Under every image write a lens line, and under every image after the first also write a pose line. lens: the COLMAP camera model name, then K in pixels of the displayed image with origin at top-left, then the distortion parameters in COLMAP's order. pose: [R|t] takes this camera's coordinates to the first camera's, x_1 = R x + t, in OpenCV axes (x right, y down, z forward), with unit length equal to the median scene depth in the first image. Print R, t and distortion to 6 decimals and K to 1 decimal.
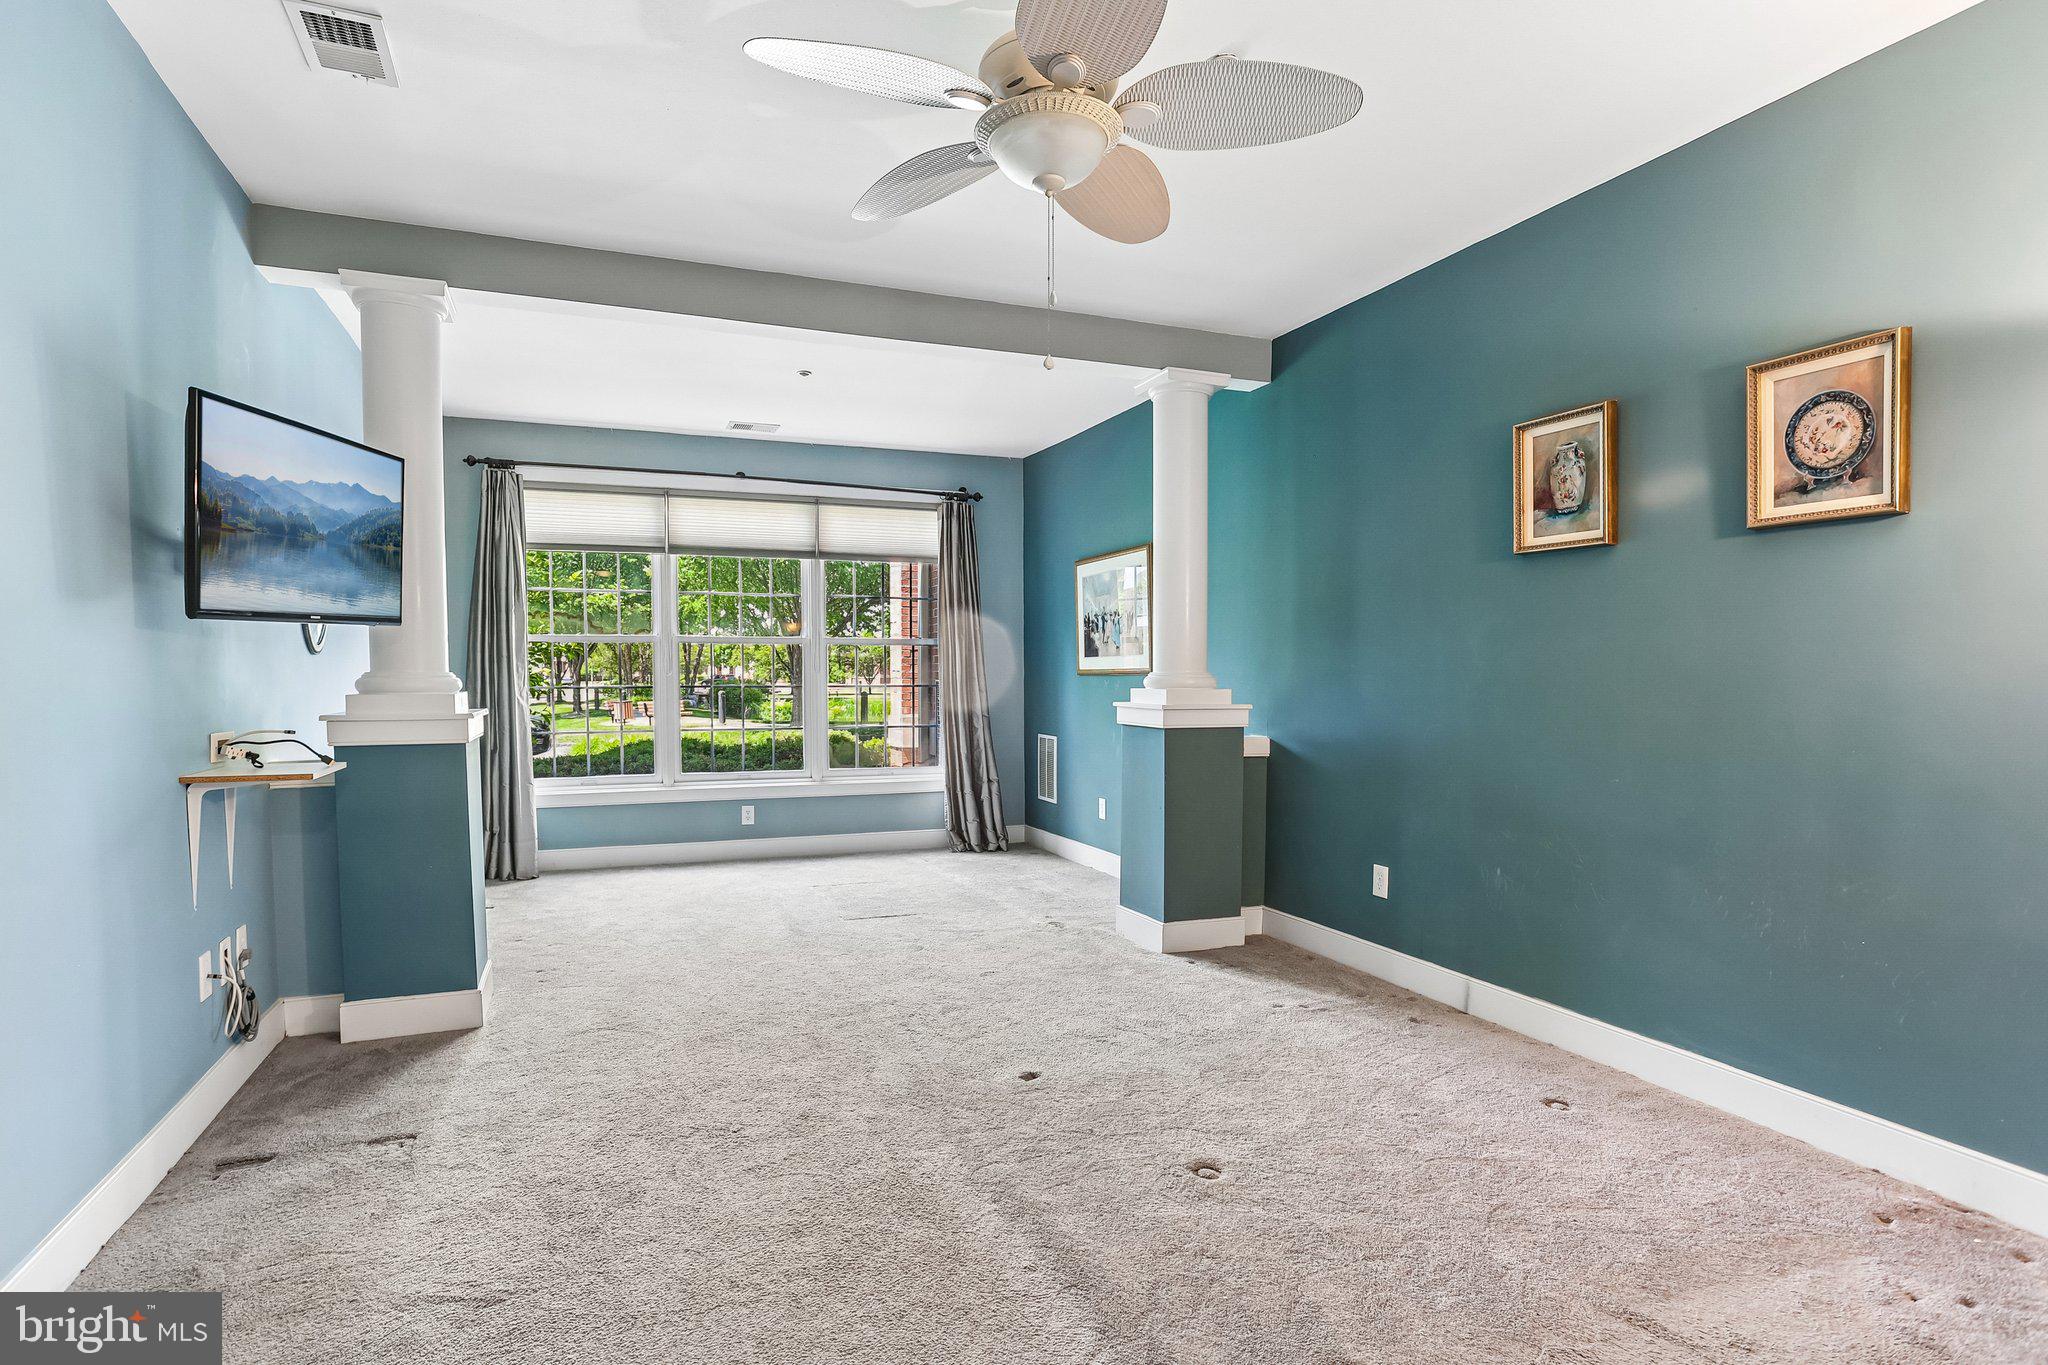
lens RADIAL K [[1021.1, 0, 992.5], [0, 1021.1, 706.7], [0, 0, 1]] dist [-0.029467, 0.001499]
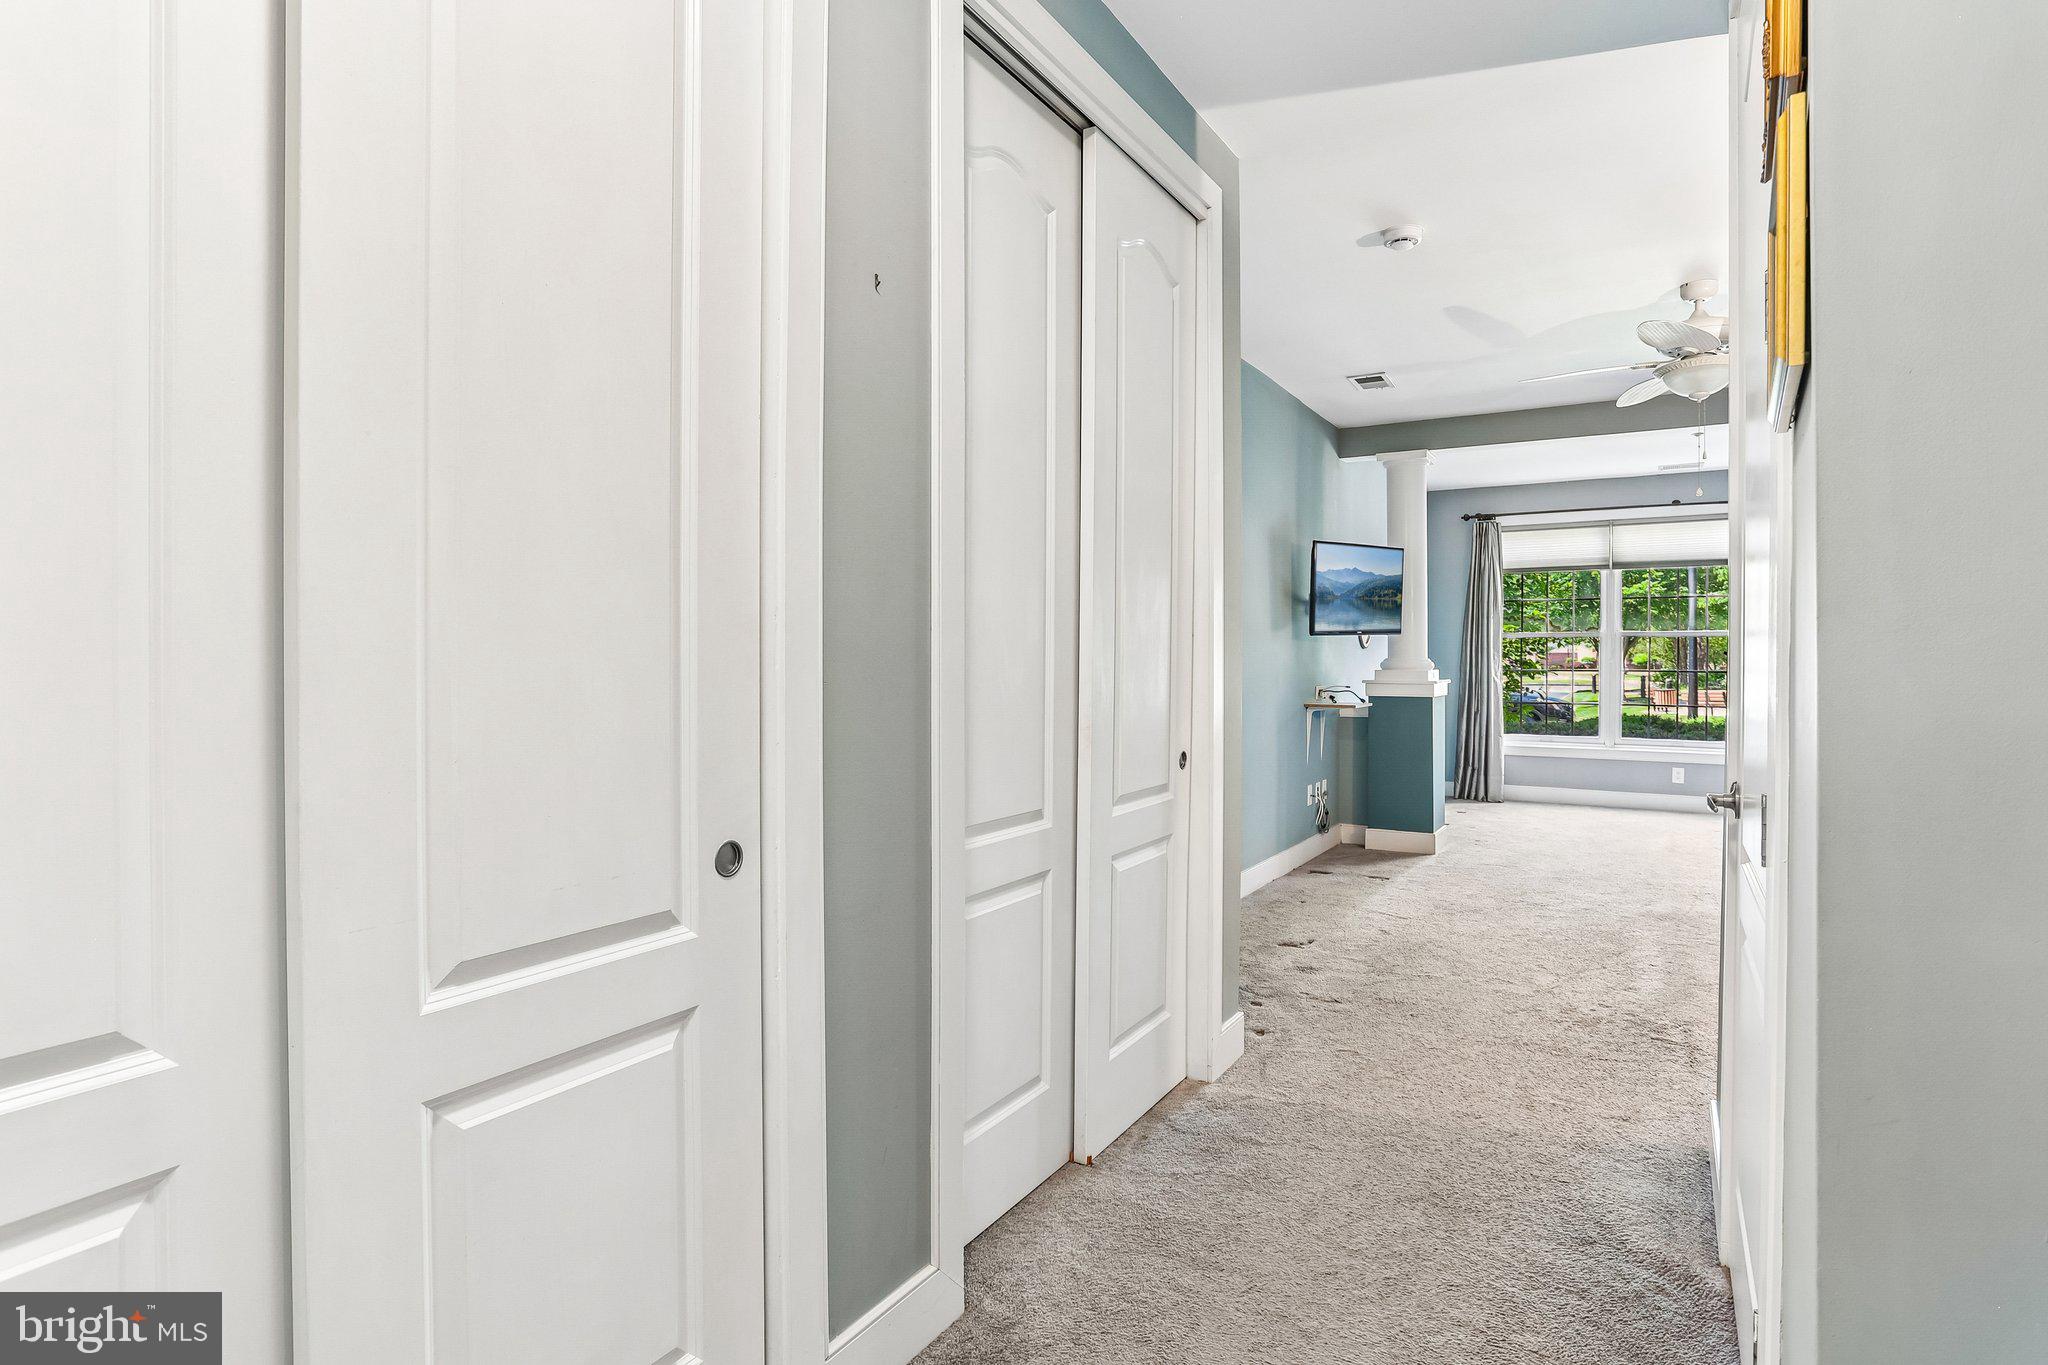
lens RADIAL K [[1024.8, 0, 1017.1], [0, 1024.8, 666.9], [0, 0, 1]] dist [-0.035435, 0.000953]
pose [[0.585962, 0.014795, -0.810203, 0.312367], [-0.036082, 0.999318, -0.007847, 0.012884], [0.809535, 0.033832, 0.586096, -0.405702]]
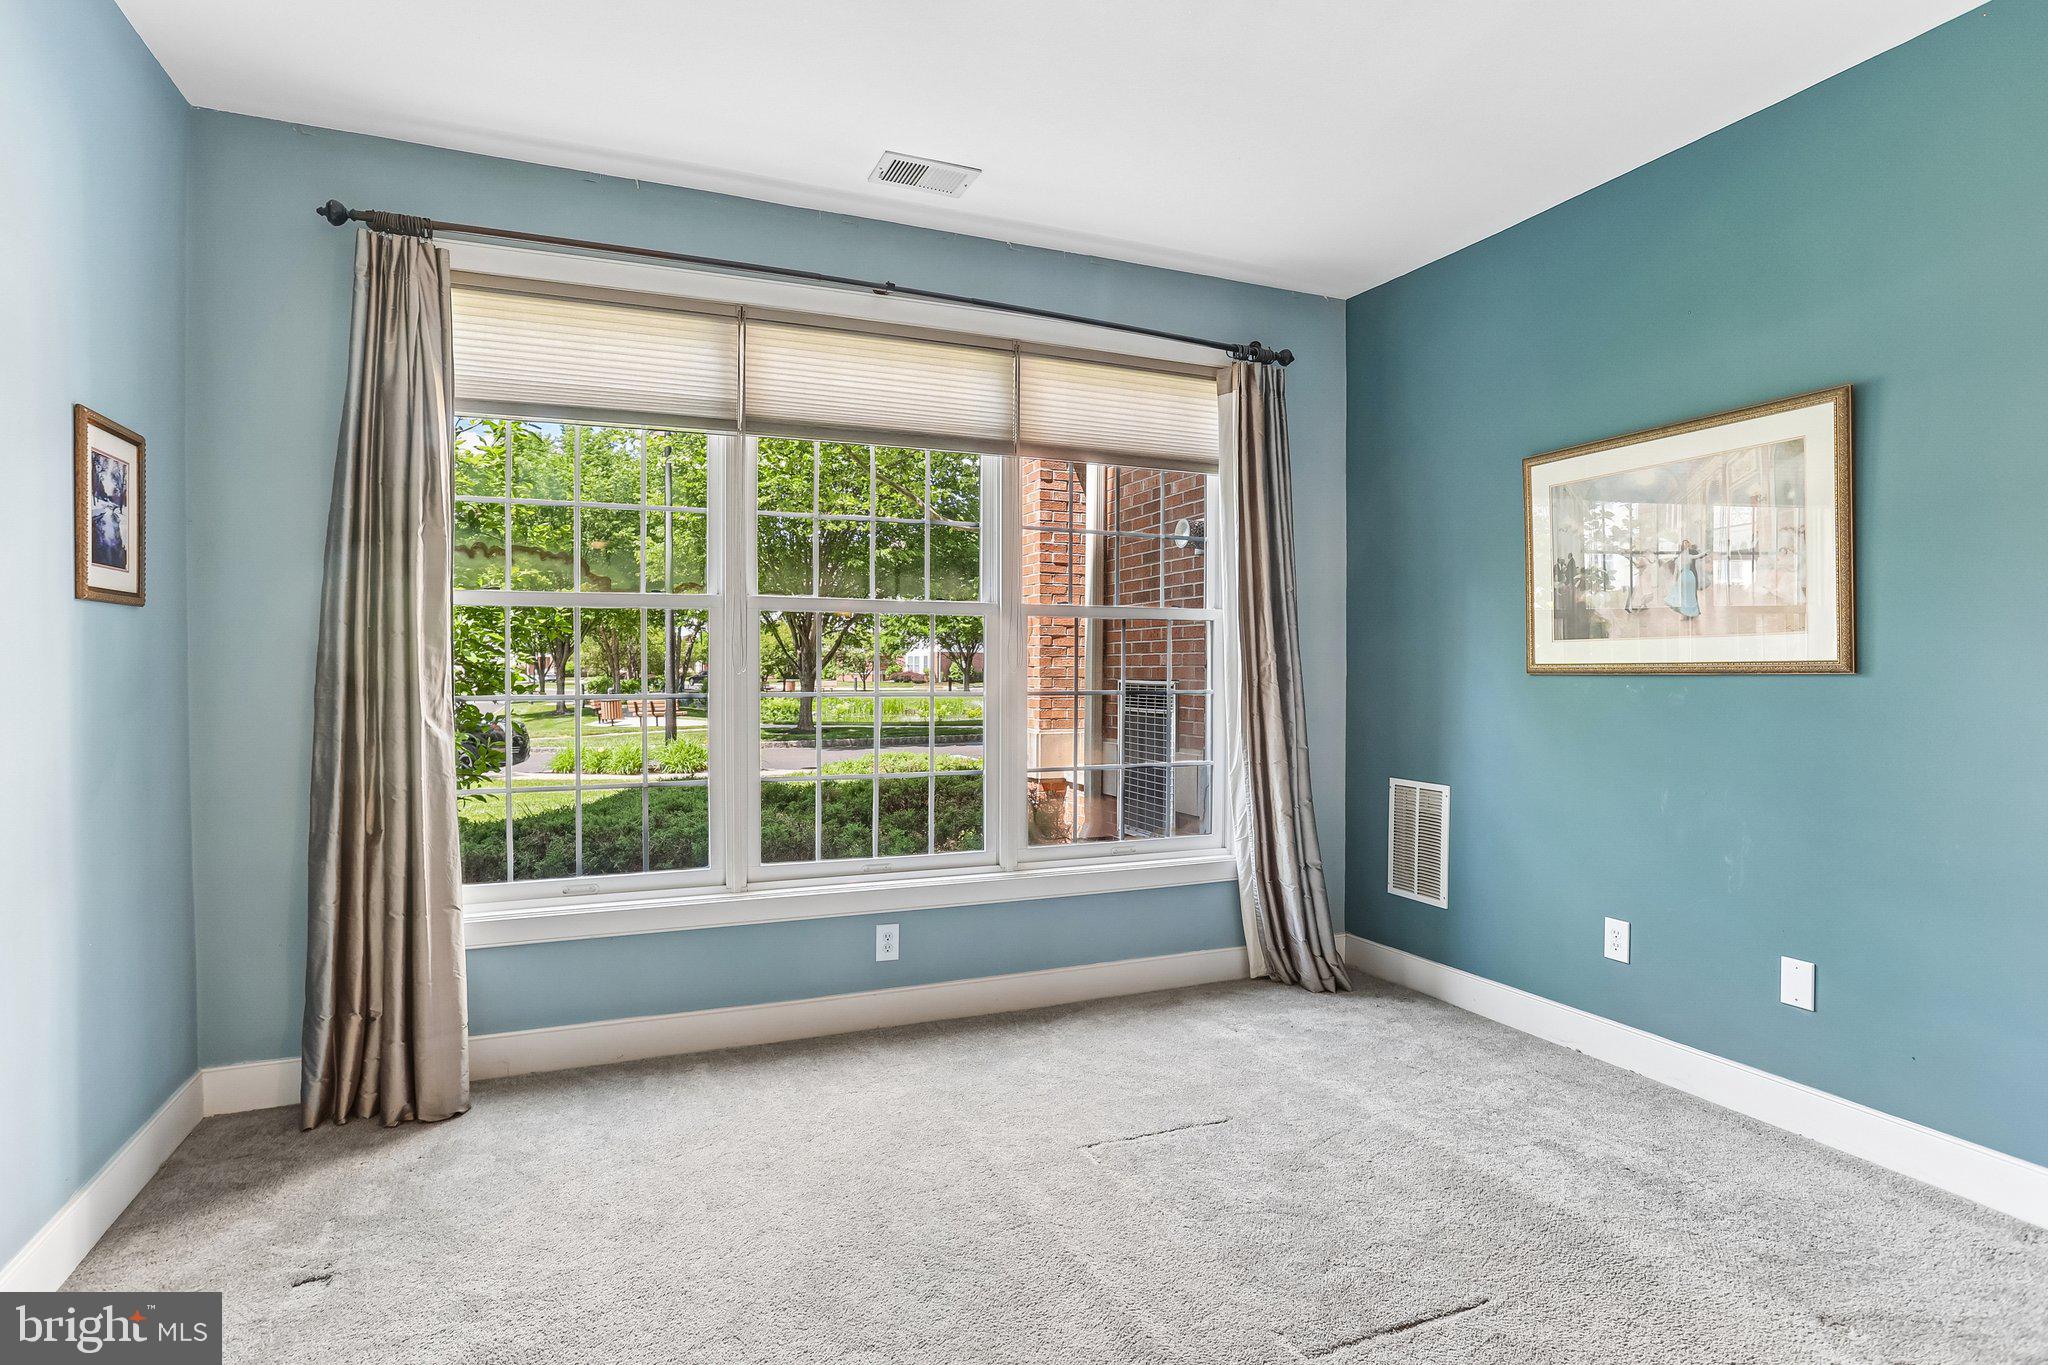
lens RADIAL K [[1024.8, 0, 1017.1], [0, 1024.8, 666.9], [0, 0, 1]] dist [-0.035435, 0.000953]
pose [[0.999468, 0.000233, 0.032629, -0.215286], [0.000928, 0.999367, -0.035554, -0.017681], [-0.032616, 0.035565, 0.998835, 0.532344]]
